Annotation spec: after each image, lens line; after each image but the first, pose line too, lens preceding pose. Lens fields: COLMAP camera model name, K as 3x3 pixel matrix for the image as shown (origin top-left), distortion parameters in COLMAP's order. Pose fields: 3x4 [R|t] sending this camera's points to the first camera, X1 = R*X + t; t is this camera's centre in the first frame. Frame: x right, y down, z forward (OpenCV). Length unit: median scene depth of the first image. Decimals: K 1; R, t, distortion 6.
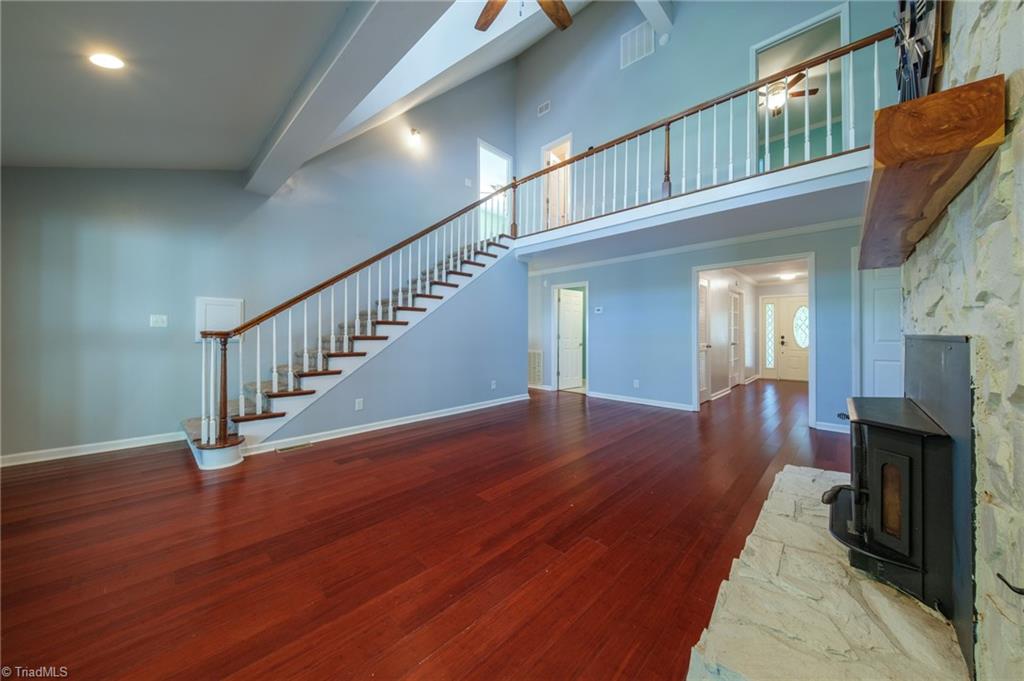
lens RADIAL K [[353.2, 0, 510.1], [0, 353.2, 339.6], [0, 0, 1]] dist [-0.000480, -0.000528]
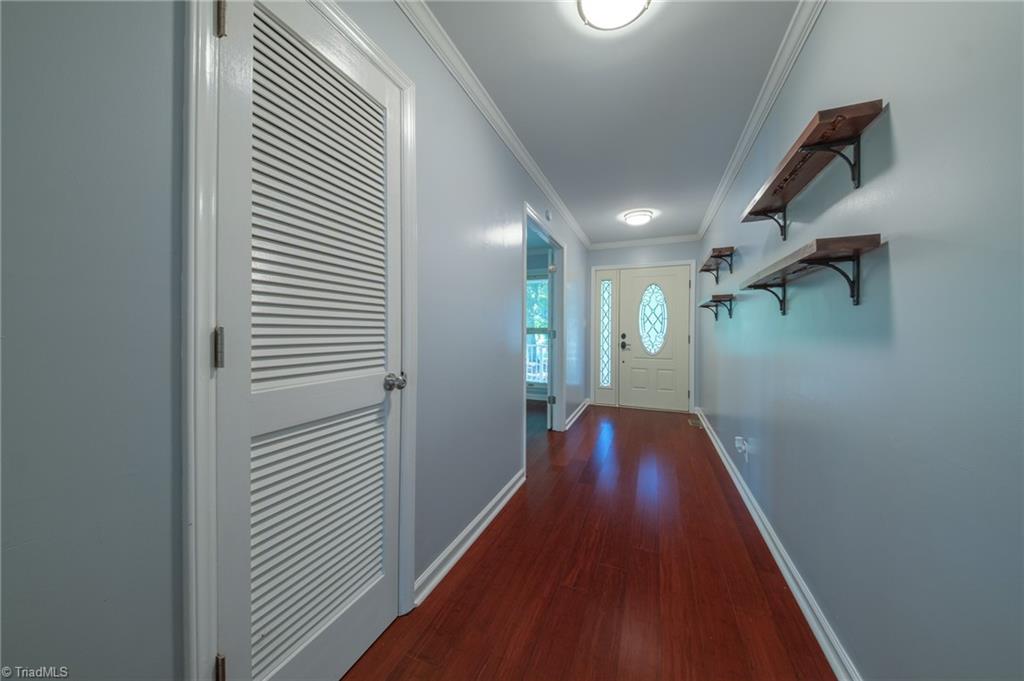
lens RADIAL K [[353.2, 0, 511.9], [0, 353.2, 341.9], [0, 0, 1]] dist [-0.000480, -0.000528]
pose [[0.928065, -0.007162, 0.372349, 0.372305], [-0.001742, 0.999721, 0.023571, -0.010651], [-0.372414, -0.022524, 0.927793, 0.513390]]
